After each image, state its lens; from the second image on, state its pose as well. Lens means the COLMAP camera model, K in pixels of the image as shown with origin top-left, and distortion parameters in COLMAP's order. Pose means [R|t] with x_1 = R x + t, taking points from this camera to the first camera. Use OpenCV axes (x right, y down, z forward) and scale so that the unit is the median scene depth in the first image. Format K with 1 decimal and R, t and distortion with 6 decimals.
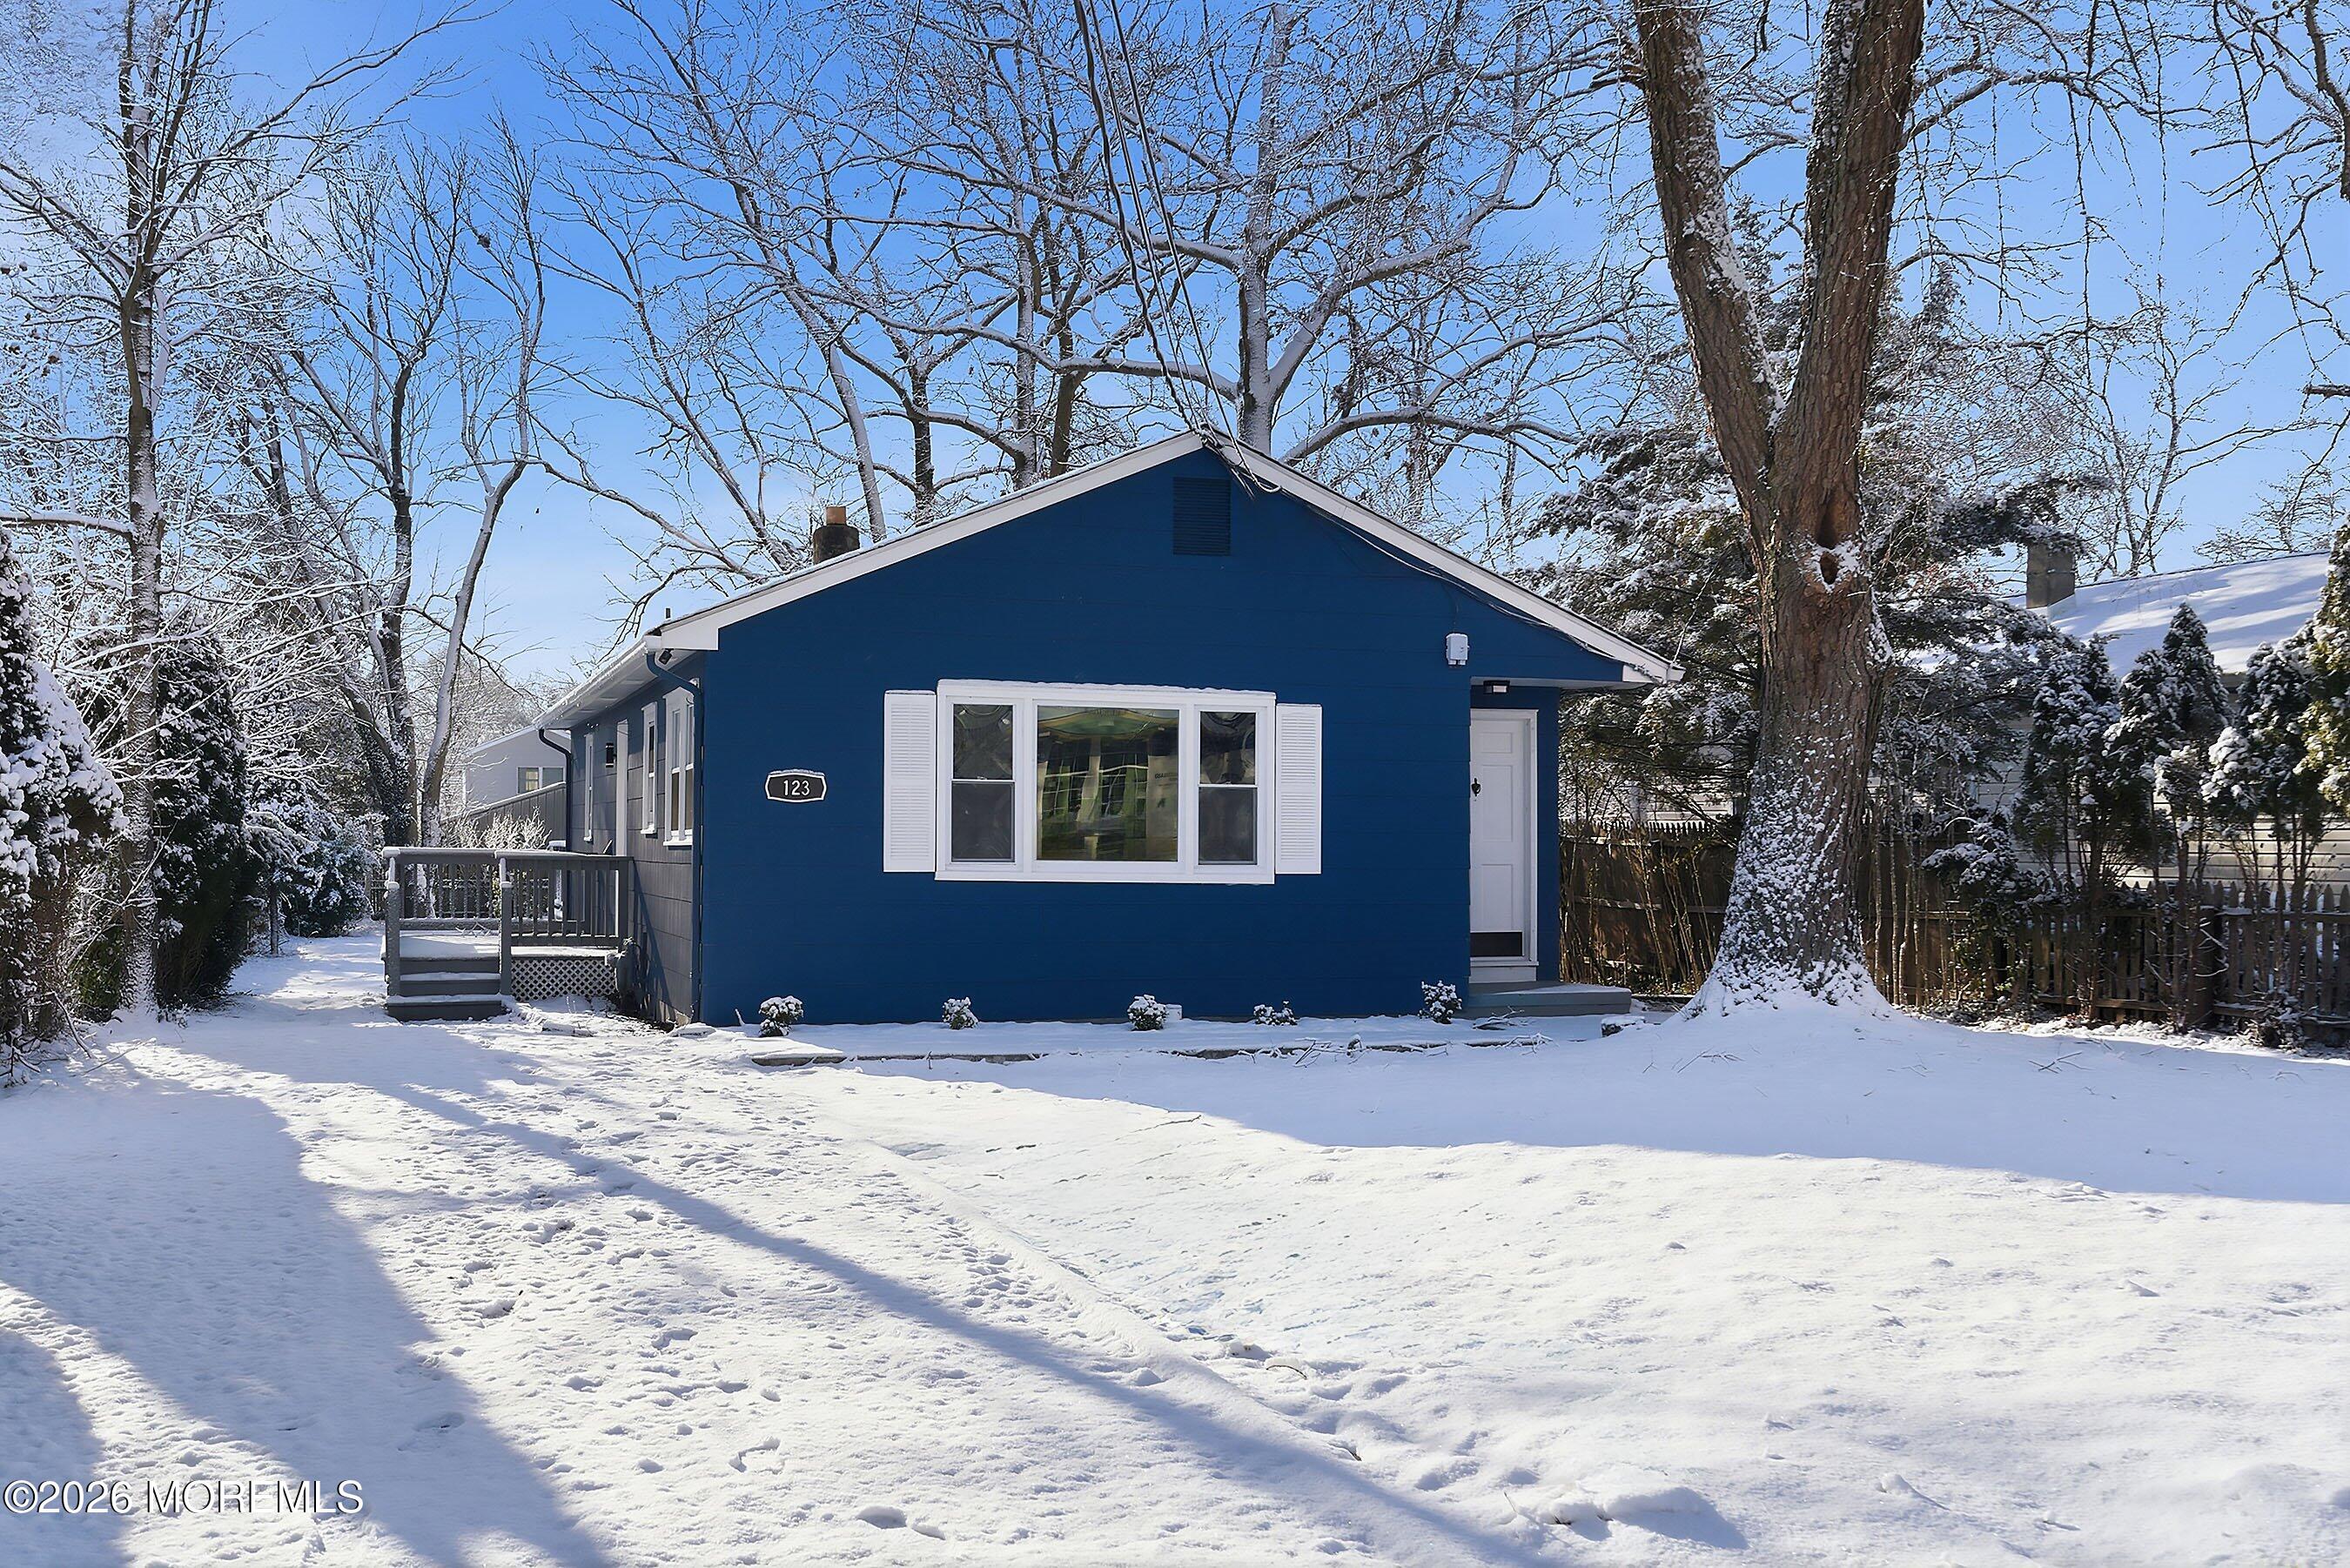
lens RADIAL K [[2286.5, 0, 1105.2], [0, 2286.5, 852.9], [0, 0, 1]] dist [0.055626, -0.015946]
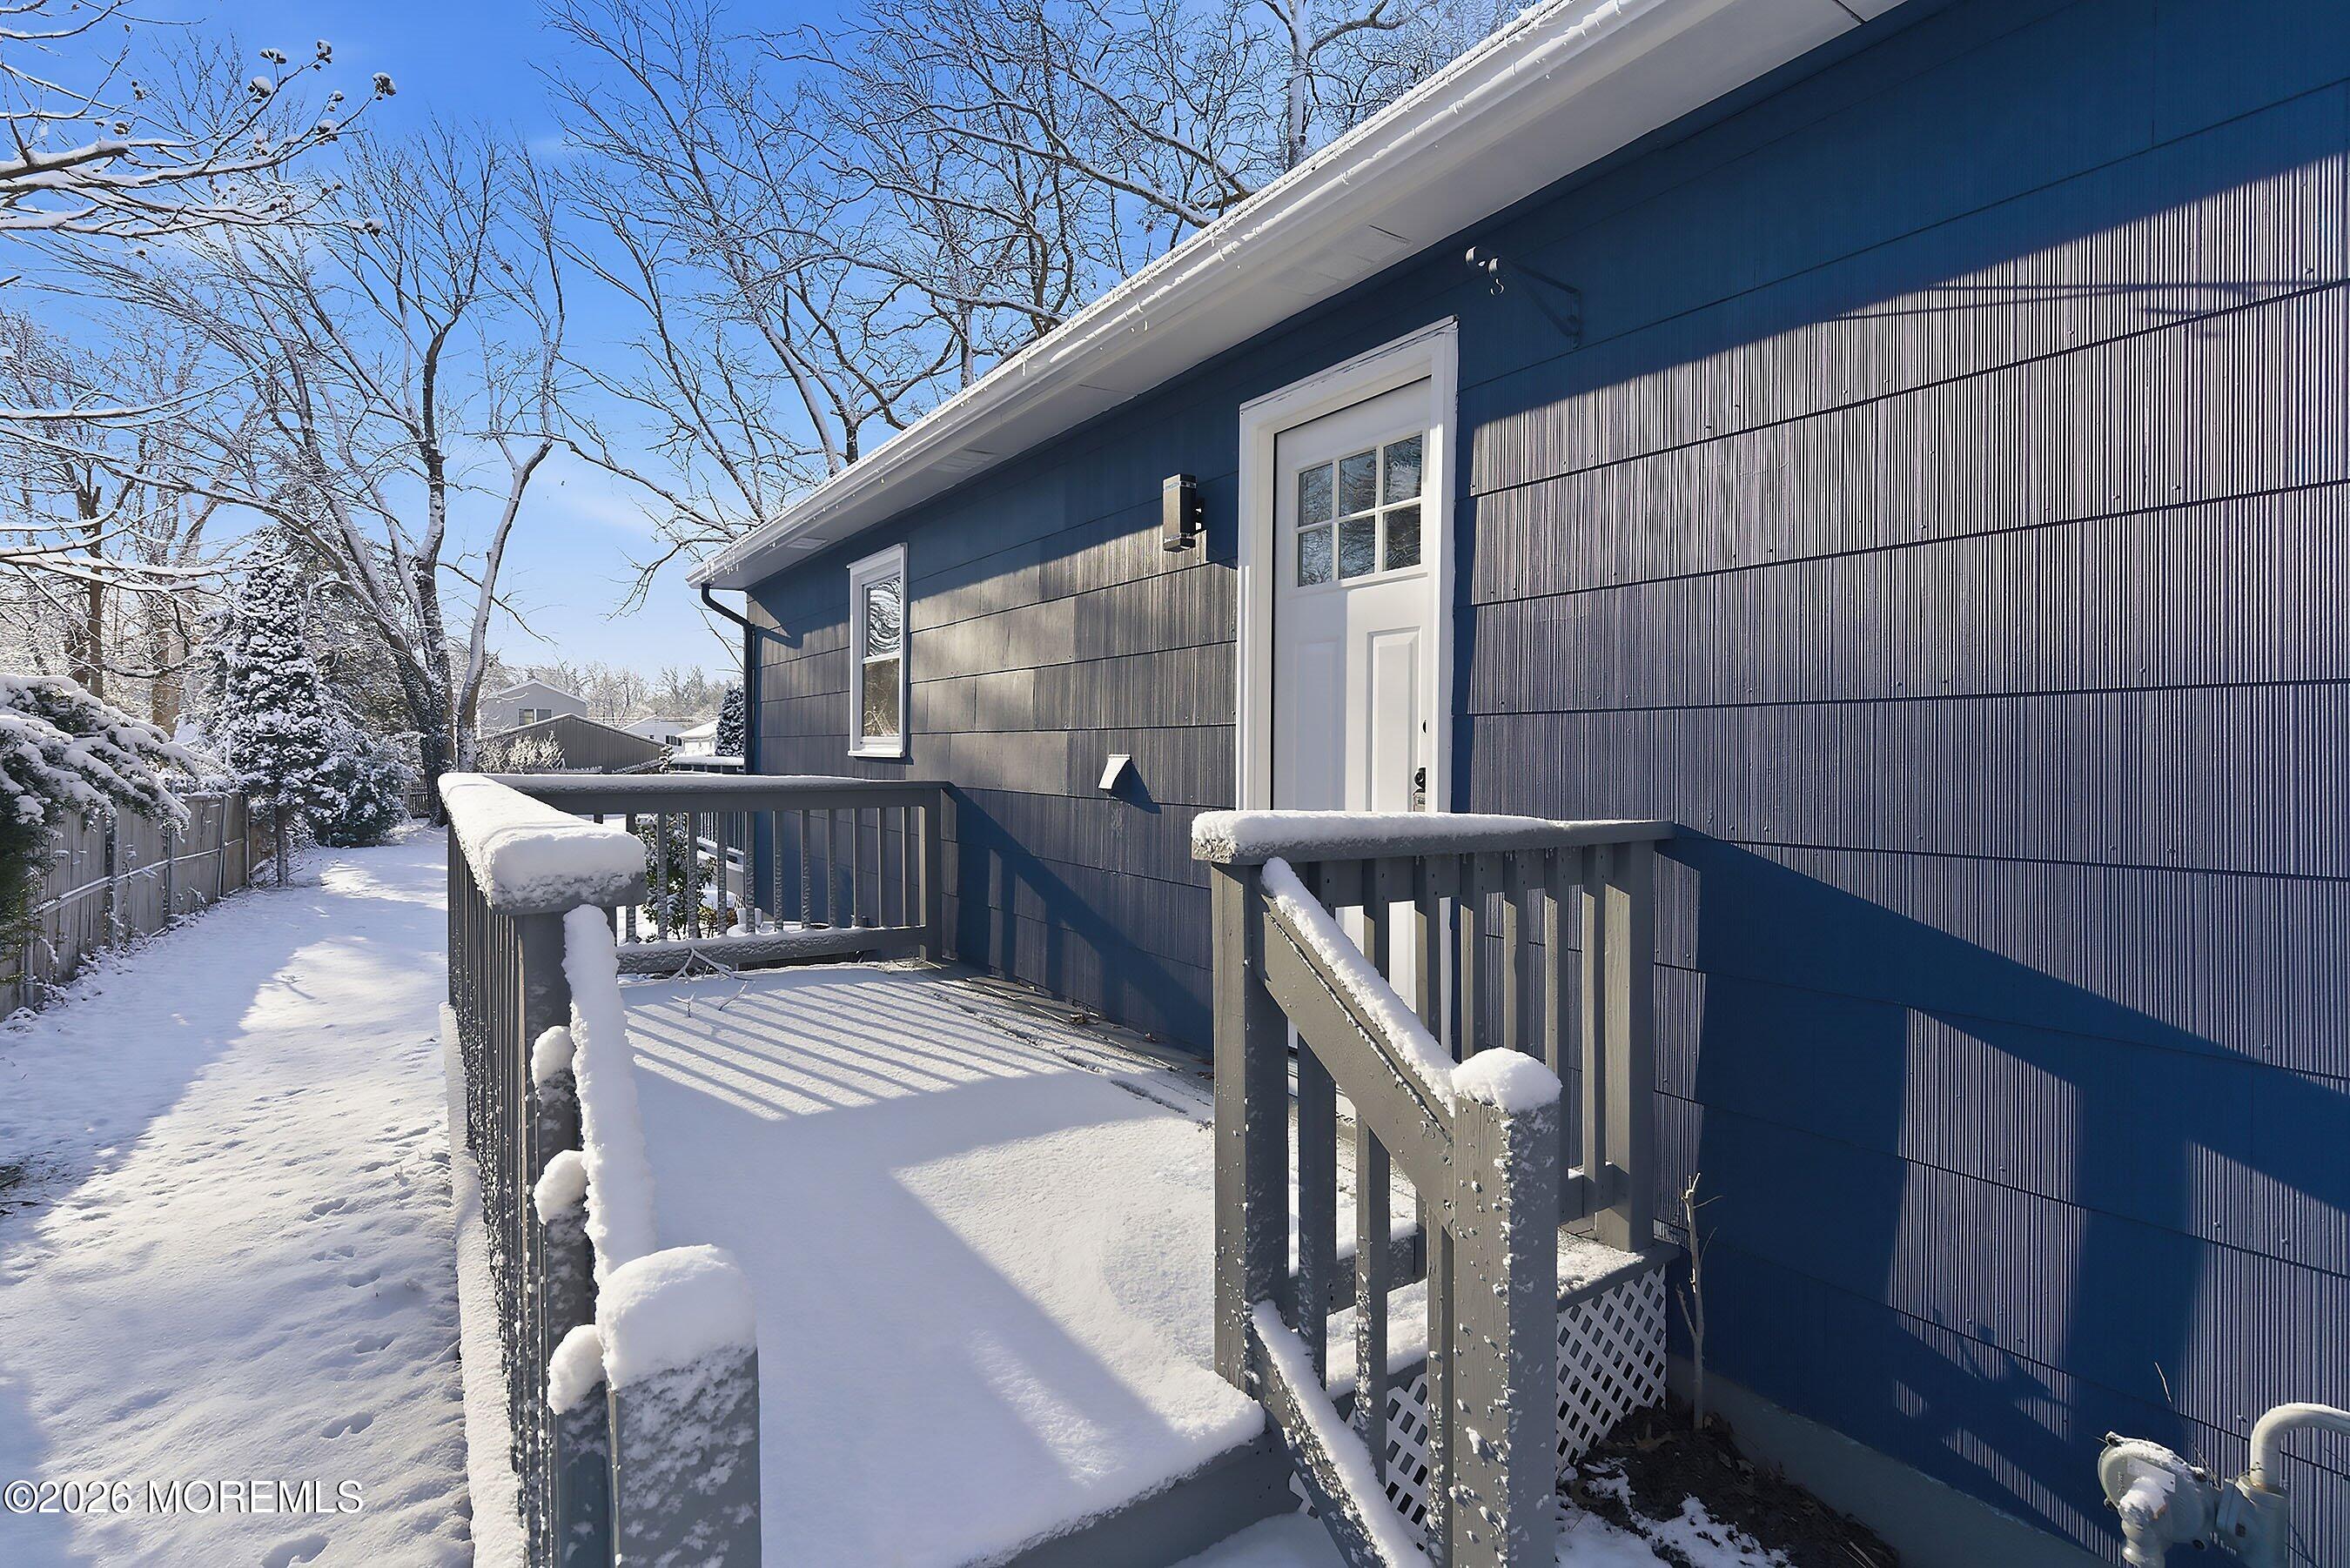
lens RADIAL K [[1097.5, 0, 1162.6], [0, 1097.5, 782.1], [0, 0, 1]] dist [0.016840, 0.000098]
pose [[0.958941, -0.008932, 0.283465, -0.261778], [0.003575, 0.999805, 0.019411, -0.004524], [-0.283583, -0.017600, 0.958786, 0.827115]]
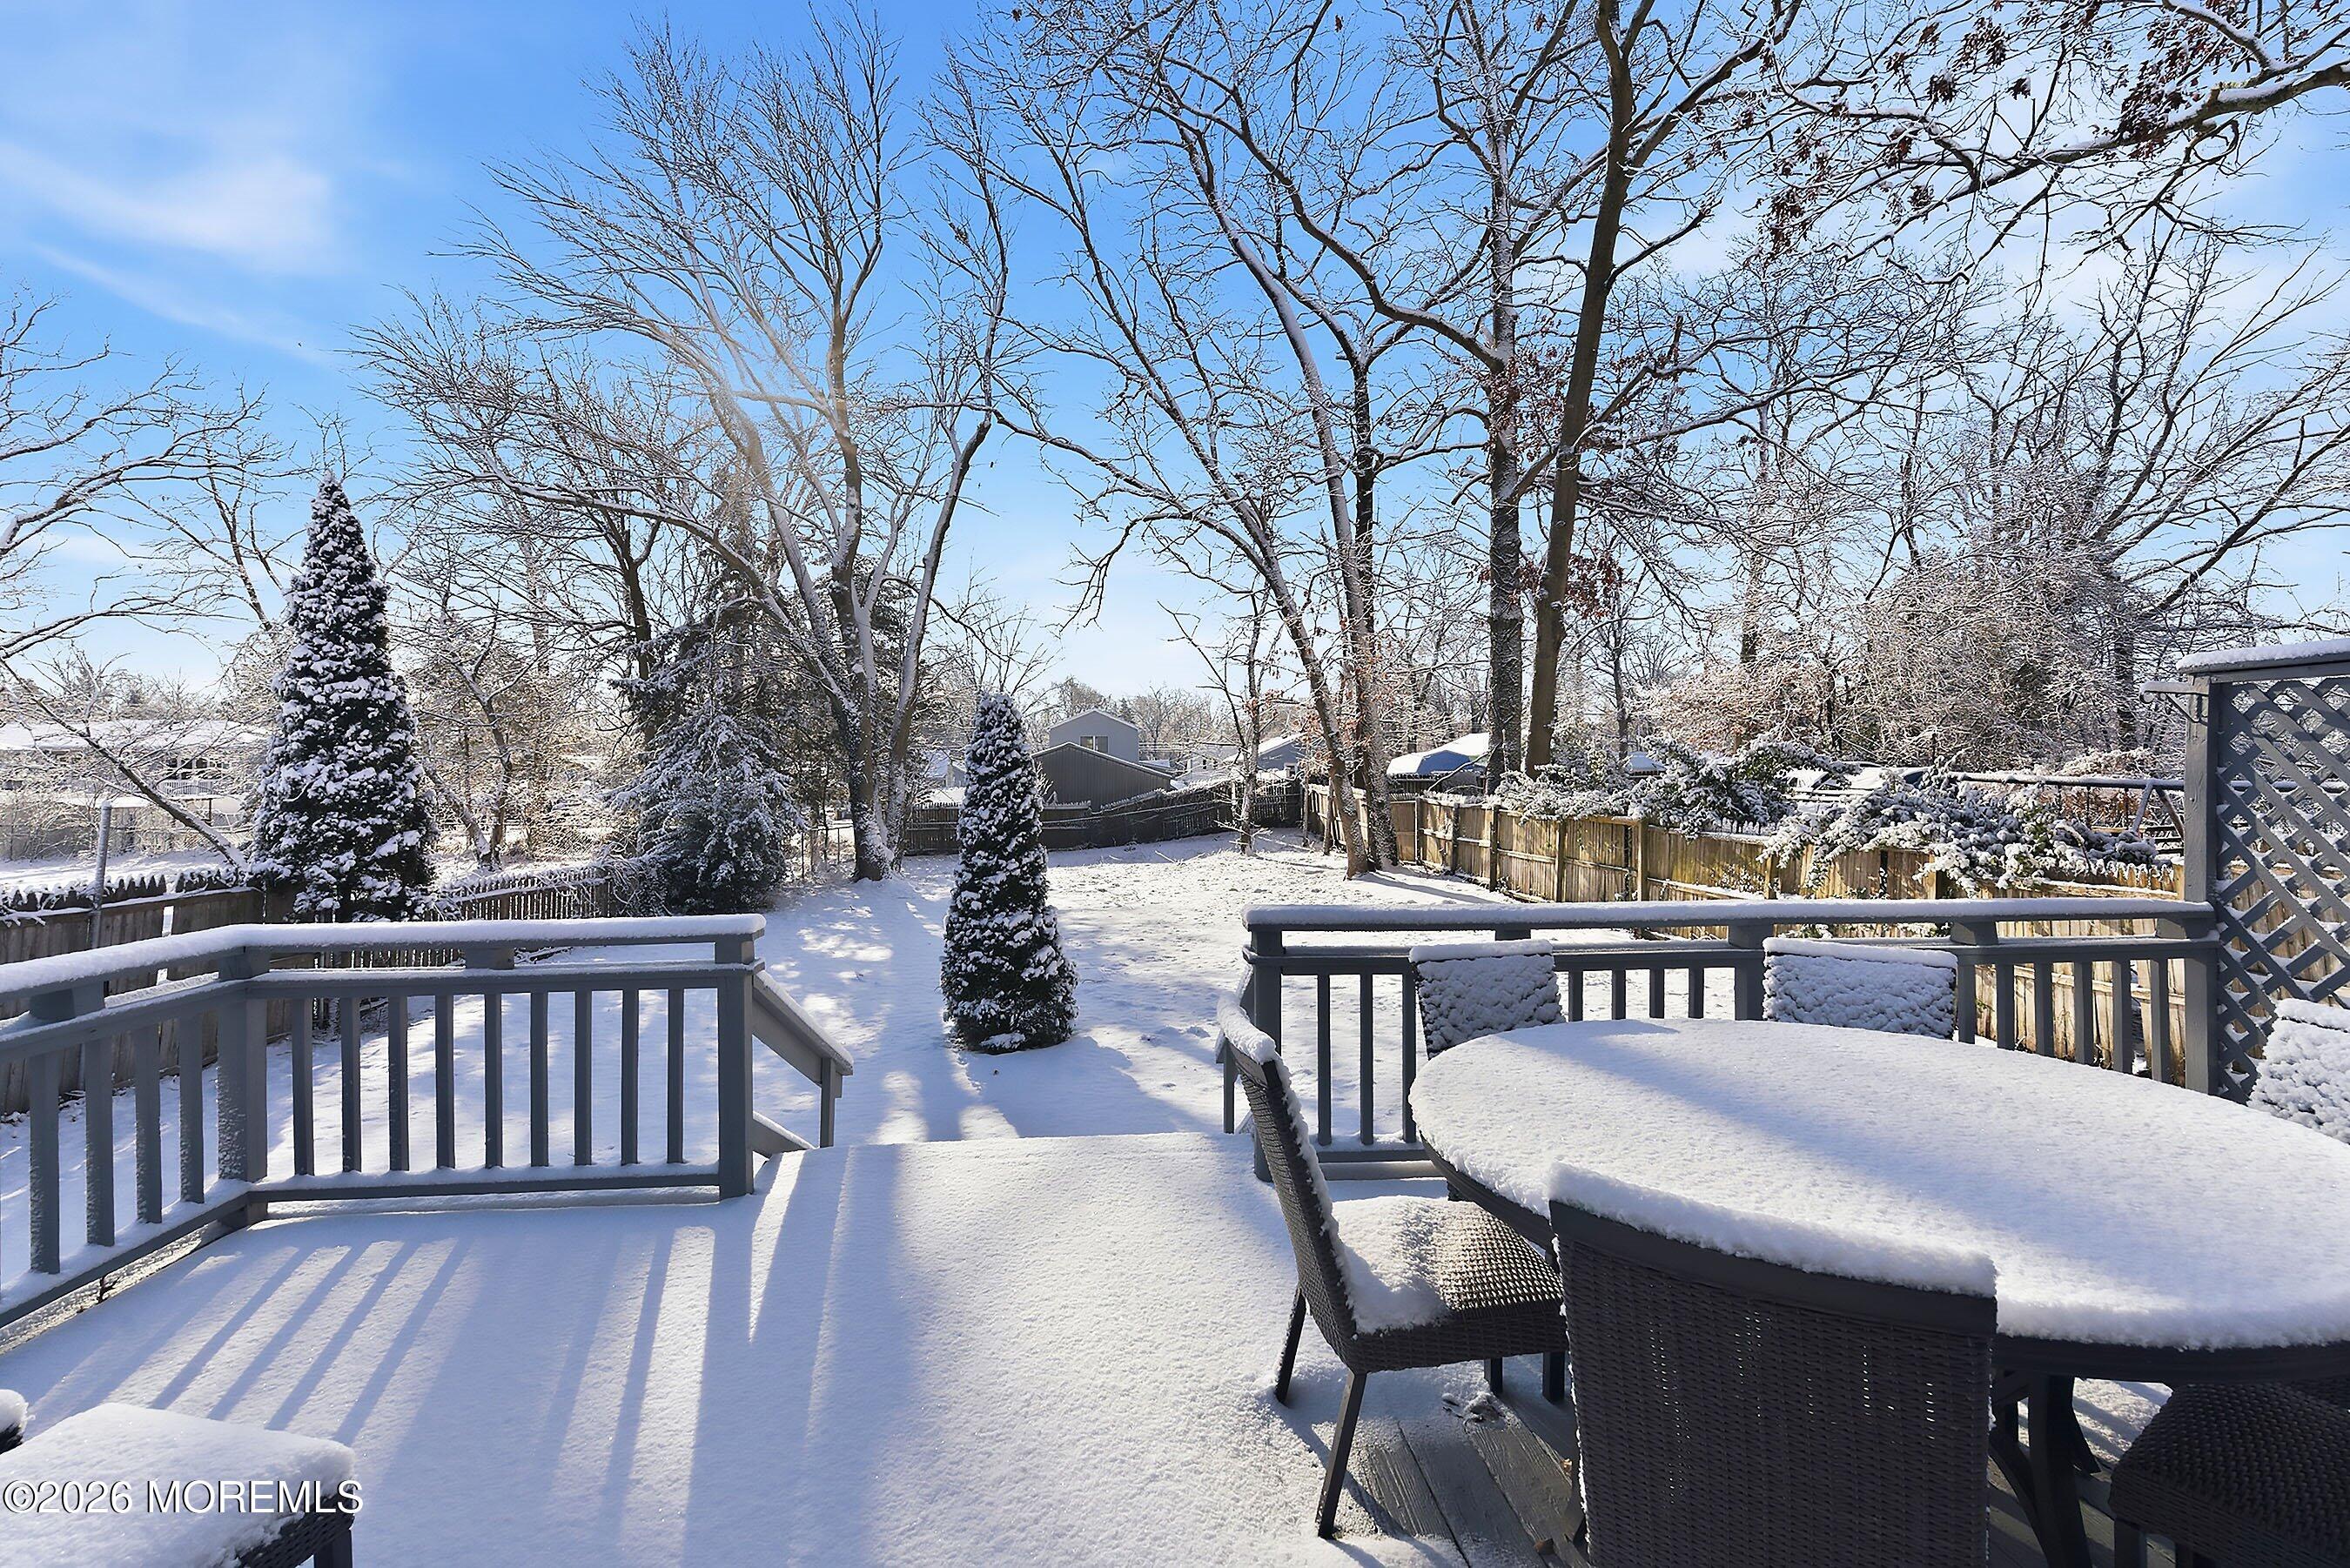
lens RADIAL K [[1097.5, 0, 1162.6], [0, 1097.5, 782.1], [0, 0, 1]] dist [0.016840, 0.000098]
pose [[0.975194, -0.010364, -0.221110, -0.168381], [0.010815, 0.999941, 0.000826, -0.026119], [0.221088, -0.003197, 0.975249, 1.300503]]
